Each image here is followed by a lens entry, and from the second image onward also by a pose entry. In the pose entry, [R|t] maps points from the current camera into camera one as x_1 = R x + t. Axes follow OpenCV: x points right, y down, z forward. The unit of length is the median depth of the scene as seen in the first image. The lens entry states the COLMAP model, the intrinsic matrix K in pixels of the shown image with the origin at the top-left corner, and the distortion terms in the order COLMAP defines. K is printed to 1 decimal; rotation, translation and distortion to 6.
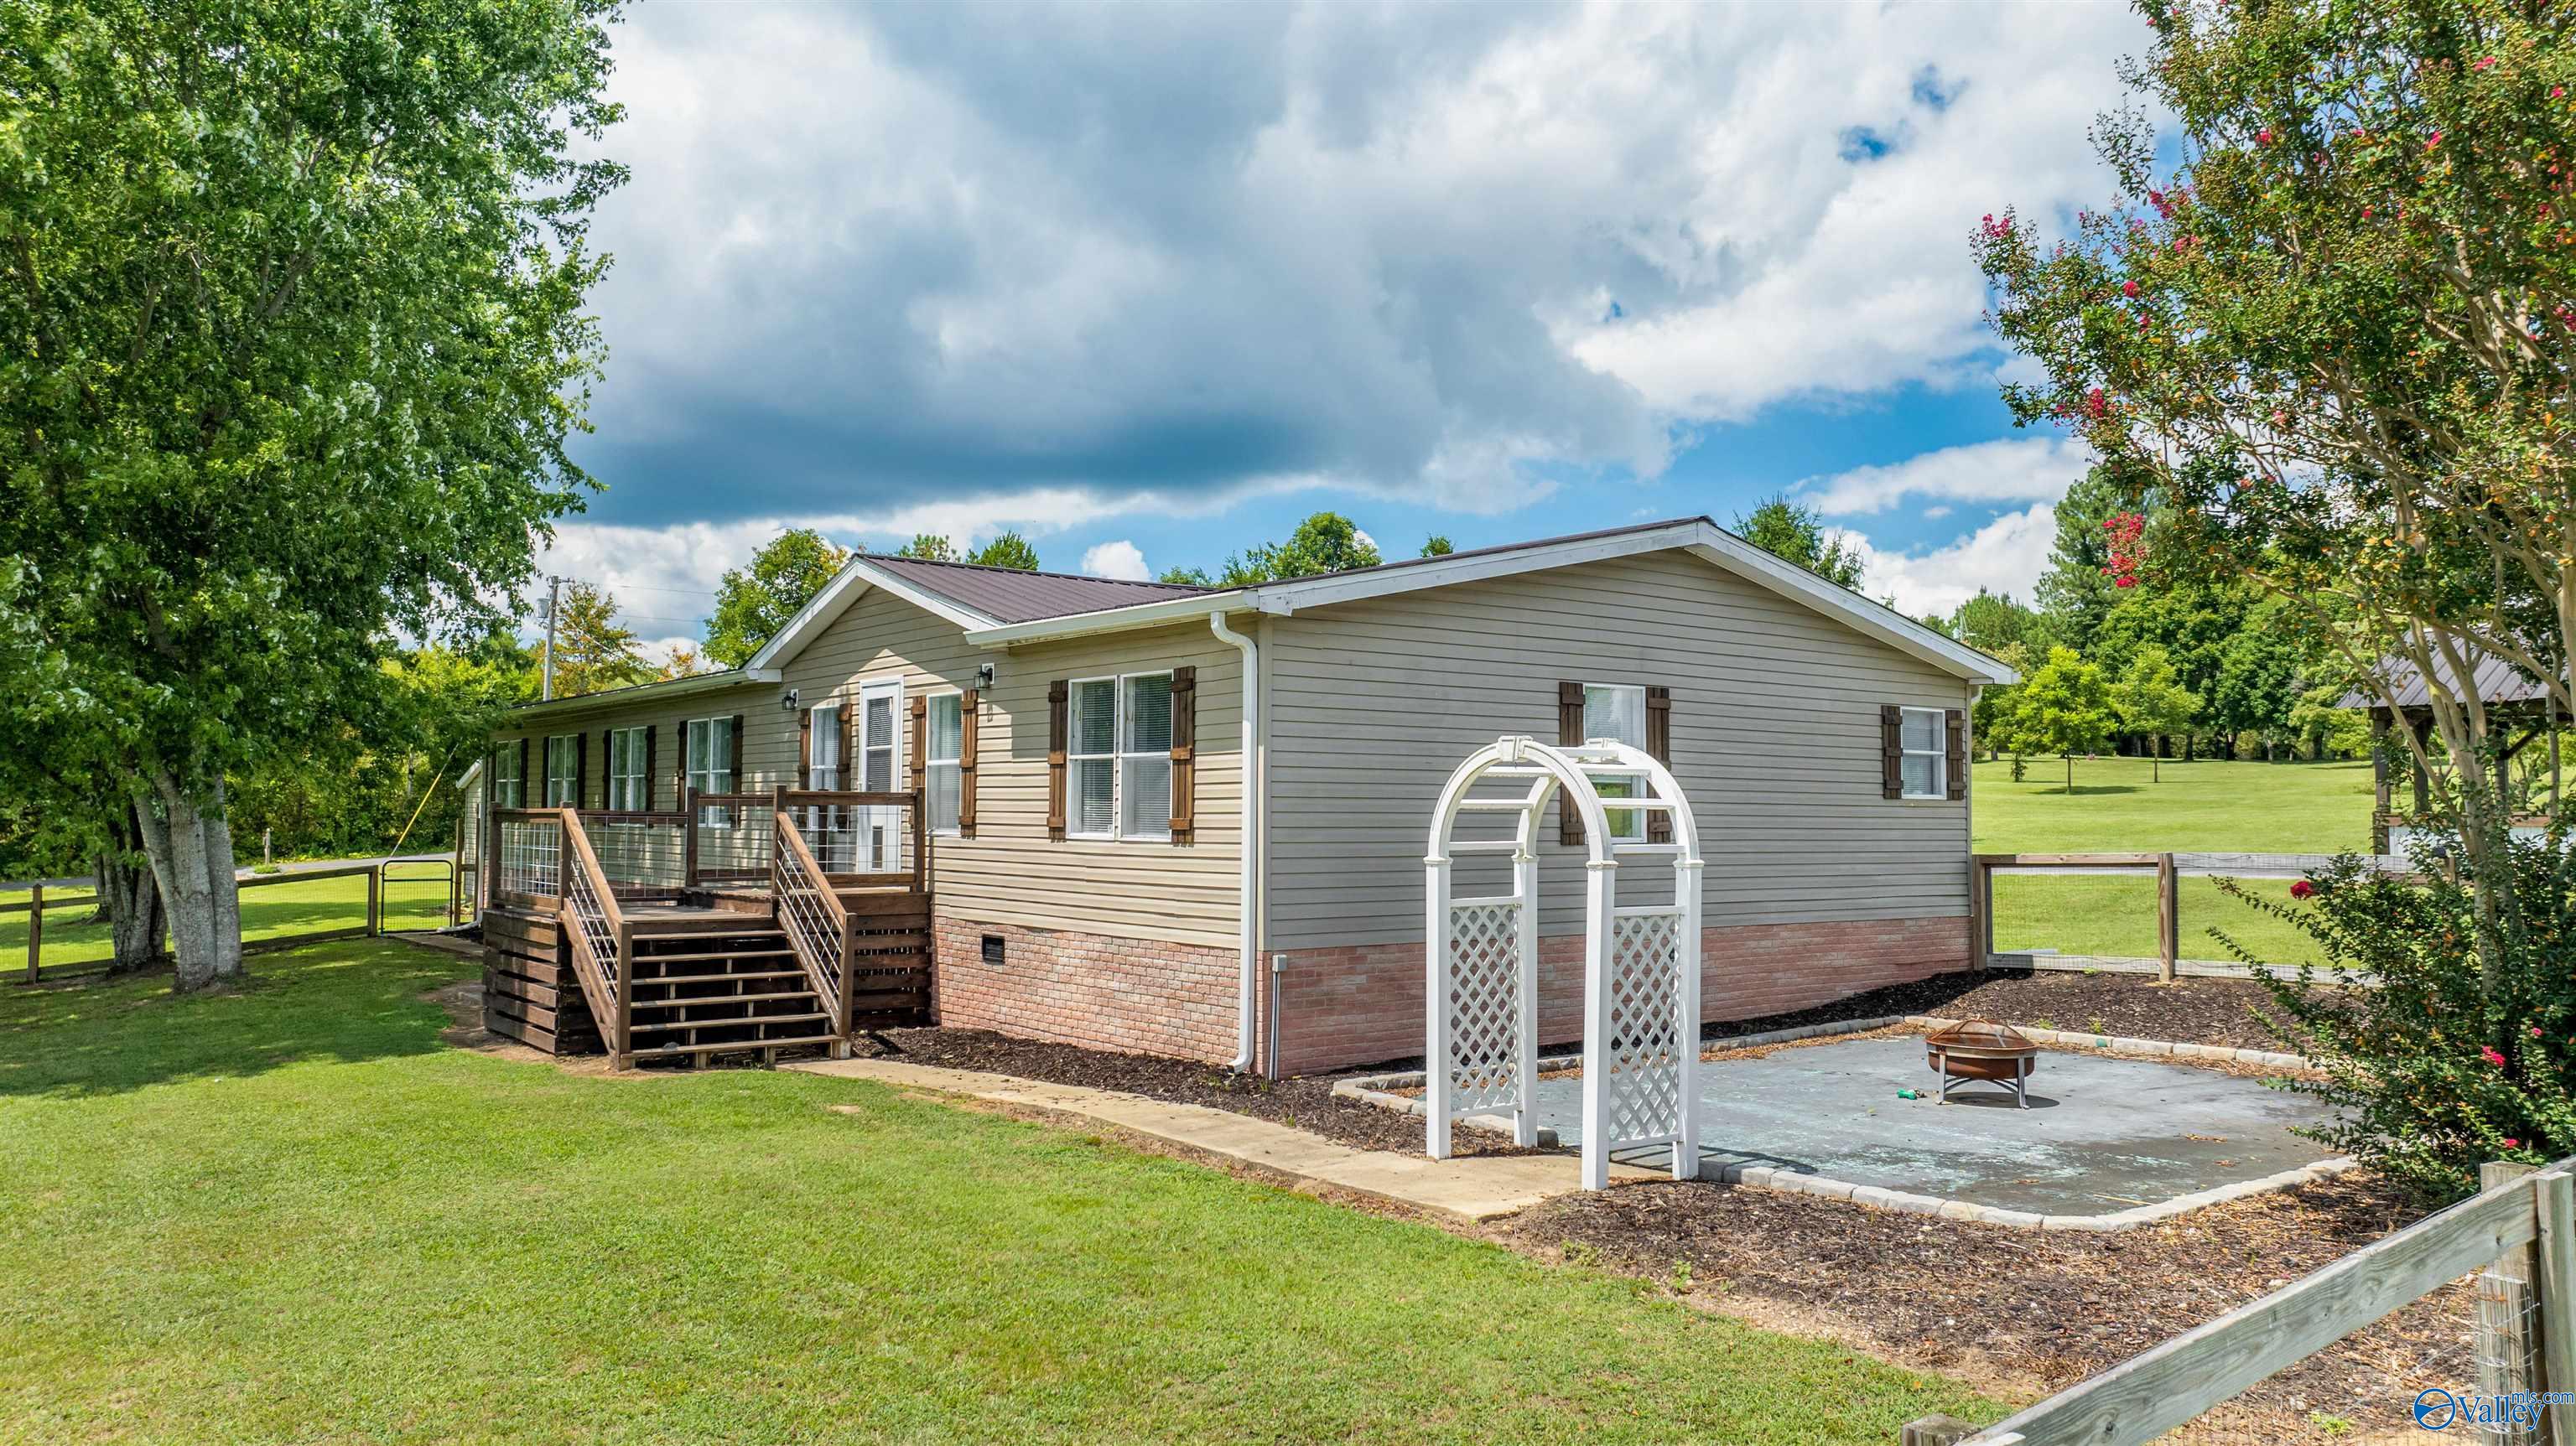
lens RADIAL K [[1811.7, 0, 1286.5], [0, 1811.7, 739.2], [0, 0, 1]] dist [-0.014528, -0.008758]
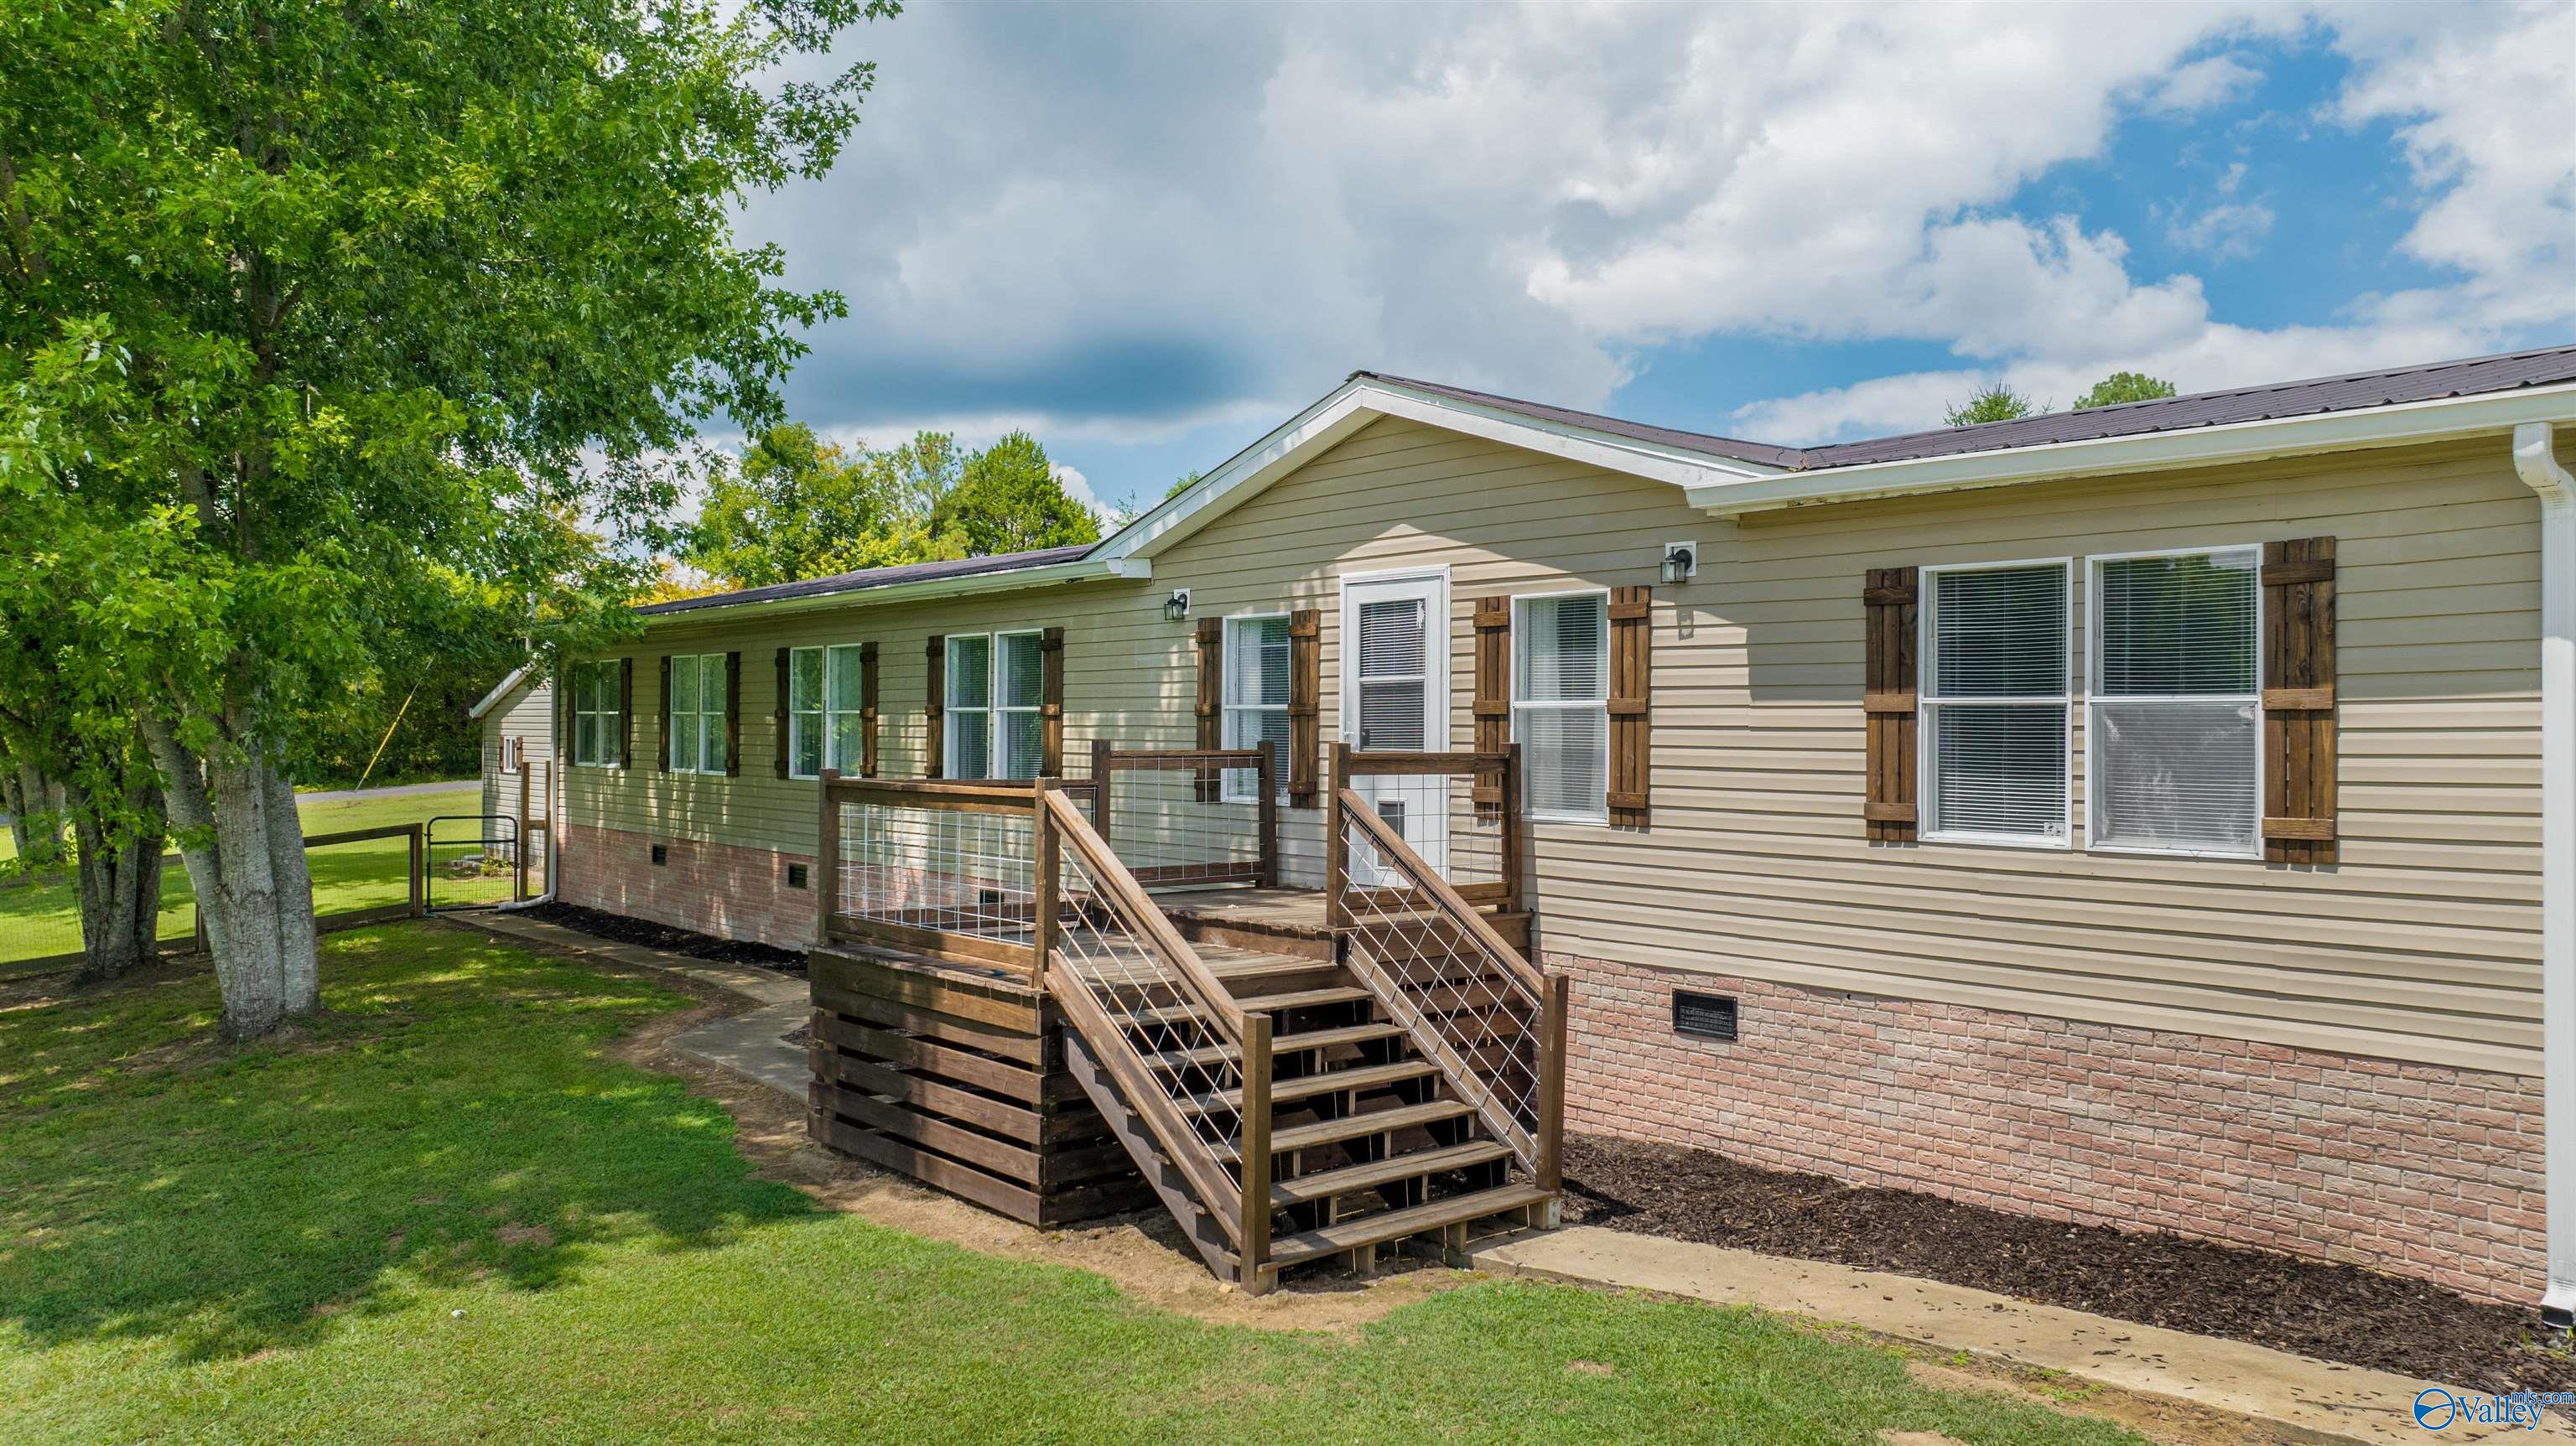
lens RADIAL K [[1804.9, 0, 1288.0], [0, 1804.9, 723.0], [0, 0, 1]] dist [-0.020601, -0.004194]
pose [[0.998390, 0.002678, 0.056657, -0.331634], [-0.004685, 0.999365, 0.035313, -0.002185], [-0.056526, -0.035522, 0.997769, 0.408097]]
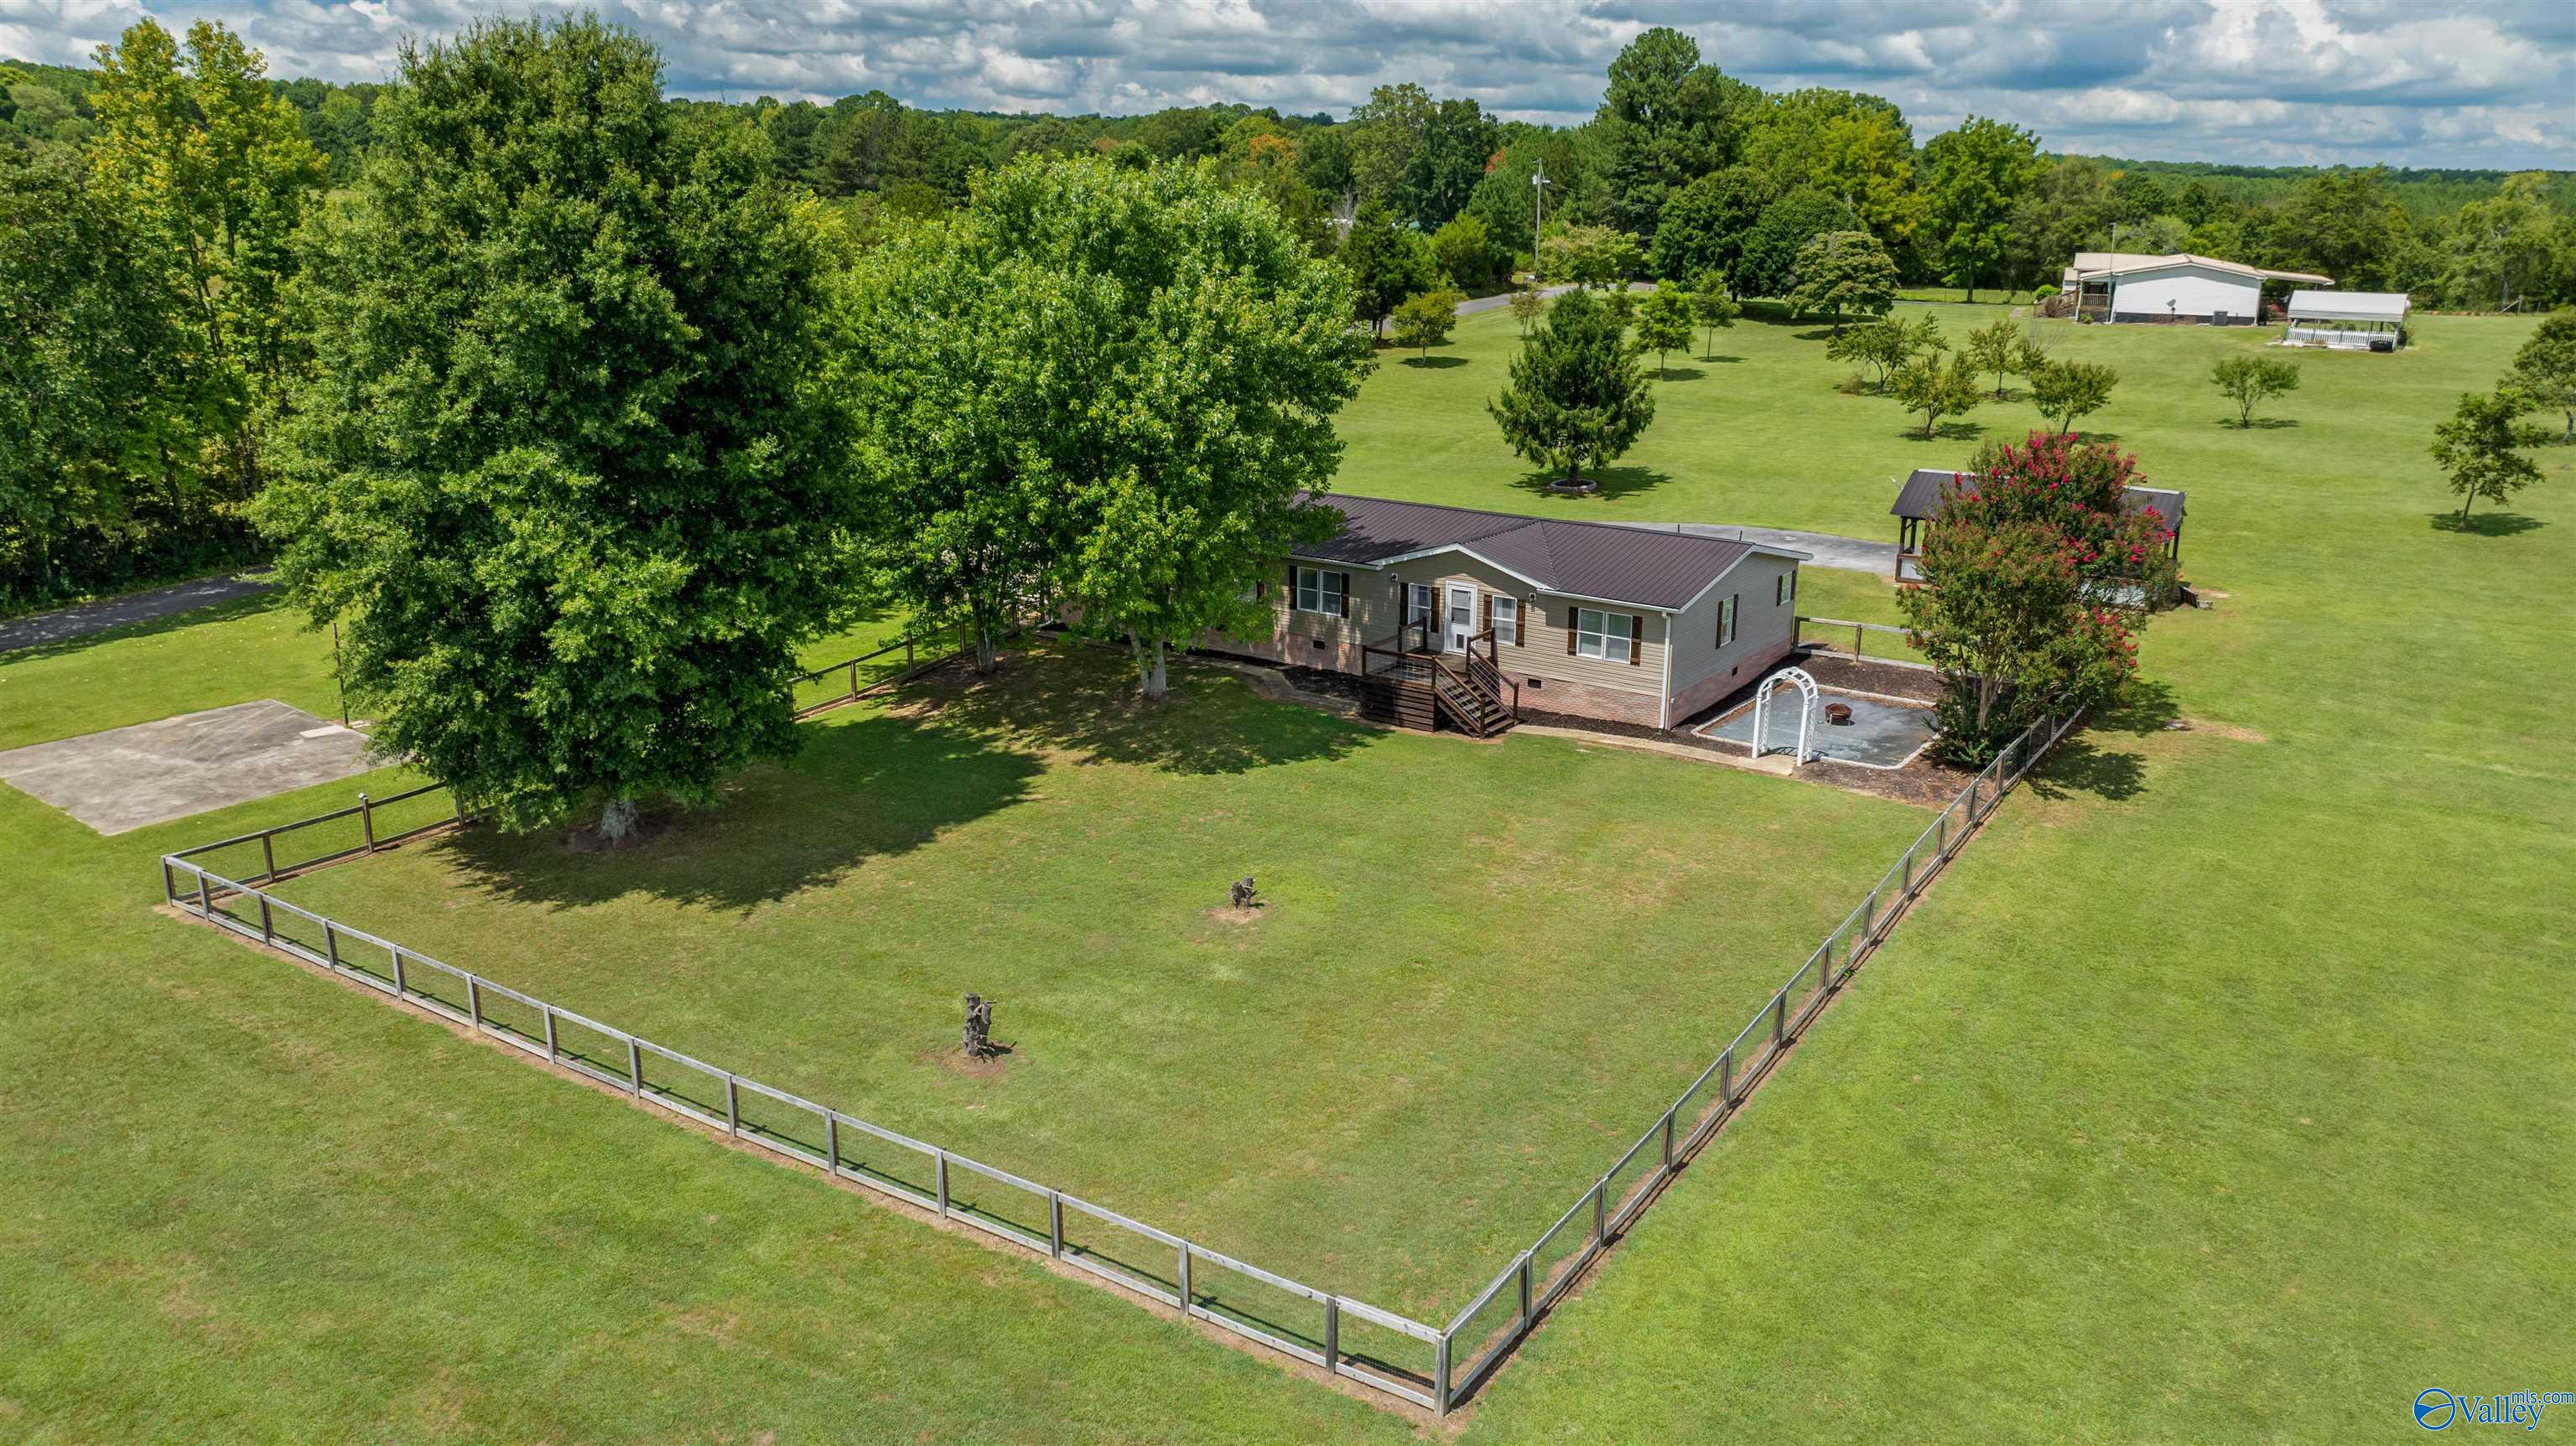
lens RADIAL K [[1811.7, 0, 1286.5], [0, 1811.7, 739.2], [0, 0, 1]] dist [-0.014528, -0.008758]
pose [[0.956760, -0.086932, 0.277585, -1.442586], [-0.009979, 0.943925, 0.330008, -0.819417], [-0.290708, -0.318508, 0.902243, -1.729392]]
